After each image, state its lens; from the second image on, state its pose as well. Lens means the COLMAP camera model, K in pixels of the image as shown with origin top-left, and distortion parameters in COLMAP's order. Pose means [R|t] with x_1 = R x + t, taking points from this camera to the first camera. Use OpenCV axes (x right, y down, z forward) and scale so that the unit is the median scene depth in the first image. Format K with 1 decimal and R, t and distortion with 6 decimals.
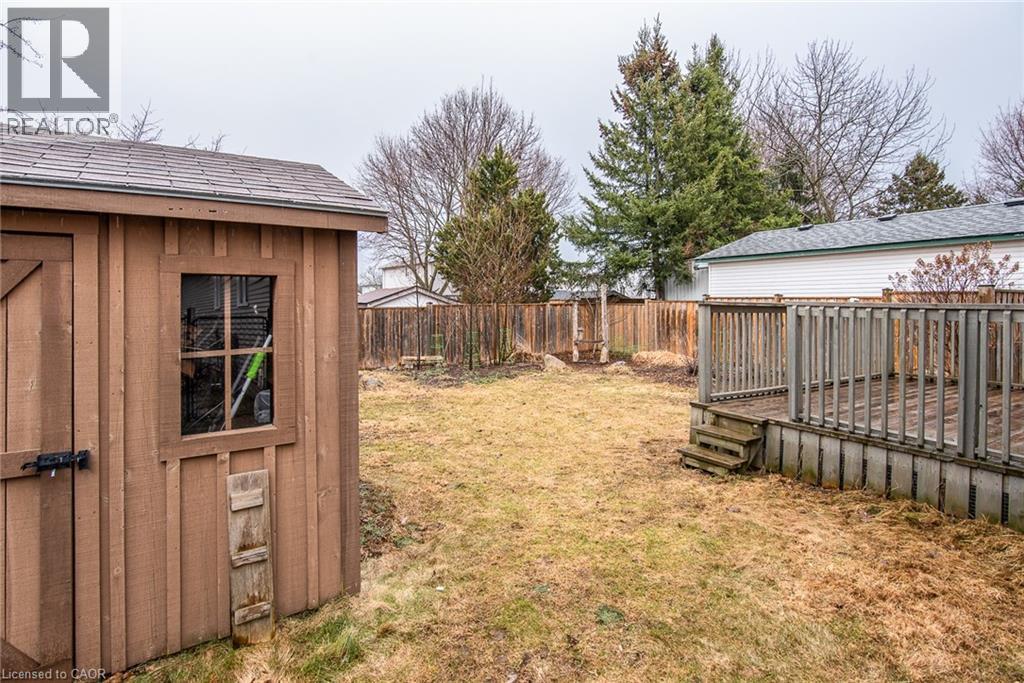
lens RADIAL K [[513.2, 0, 506.9], [0, 513.2, 304.0], [0, 0, 1]] dist [-0.003629, 0.000277]
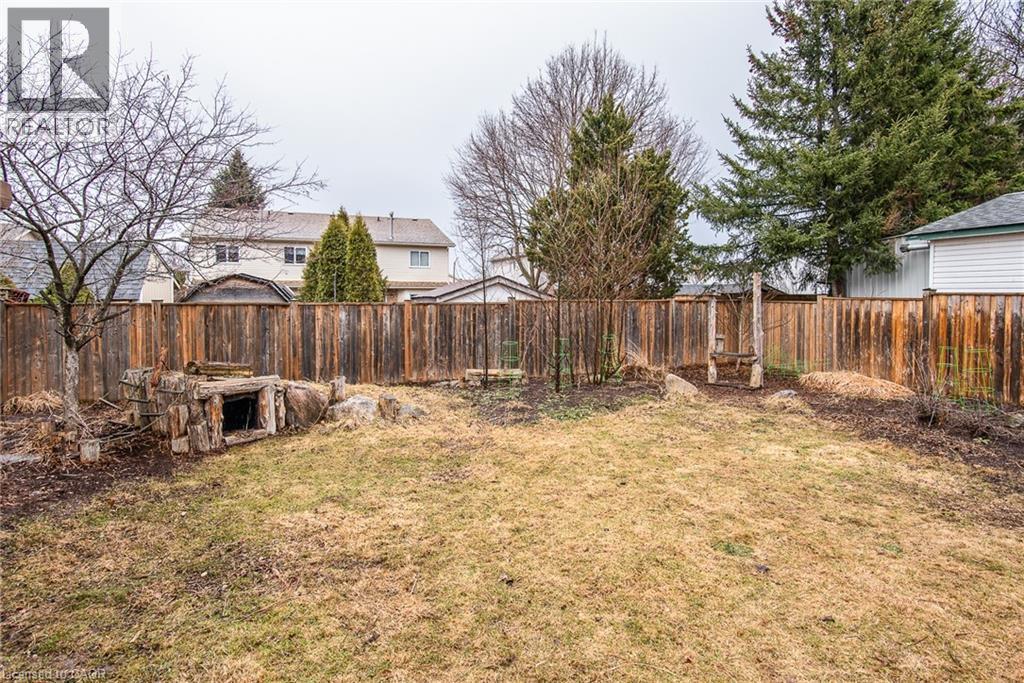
lens RADIAL K [[513.2, 0, 509.1], [0, 513.2, 301.6], [0, 0, 1]] dist [-0.003629, 0.000277]
pose [[0.973779, 0.011048, -0.227229, 0.018677], [-0.009730, 0.999929, 0.006921, -0.001190], [0.227289, -0.004528, 0.973817, 0.220351]]
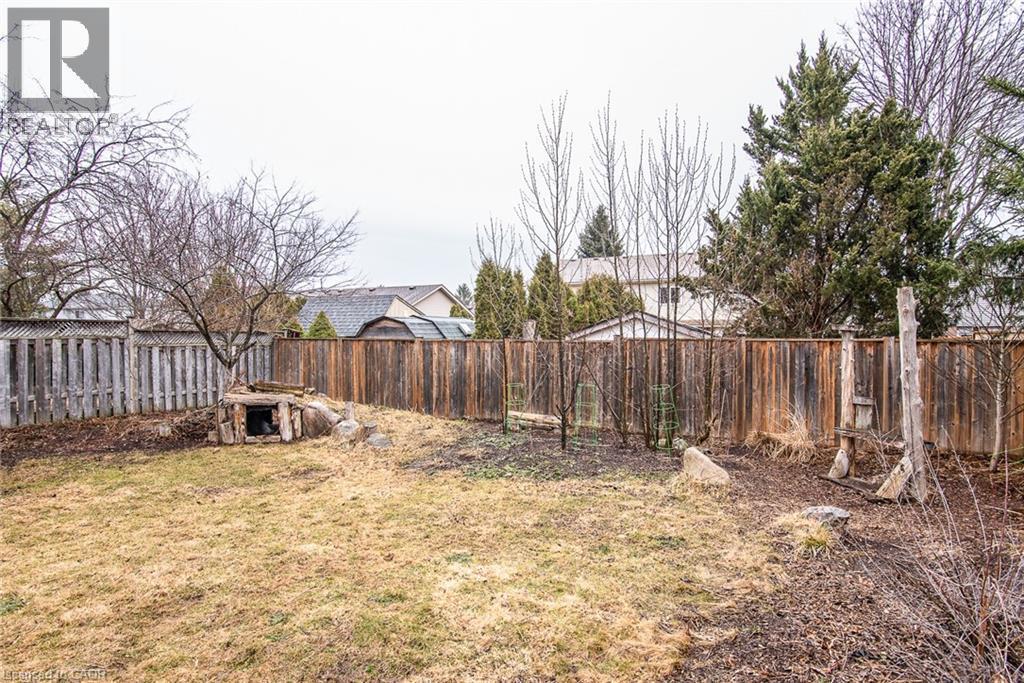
lens RADIAL K [[513.2, 0, 514.0], [0, 513.2, 341.0], [0, 0, 1]] dist [-0.003629, 0.000277]
pose [[0.543082, 0.018064, -0.839486, 0.290722], [-0.011061, 0.999836, 0.014359, -0.002172], [0.839607, 0.001487, 0.543192, 0.473823]]
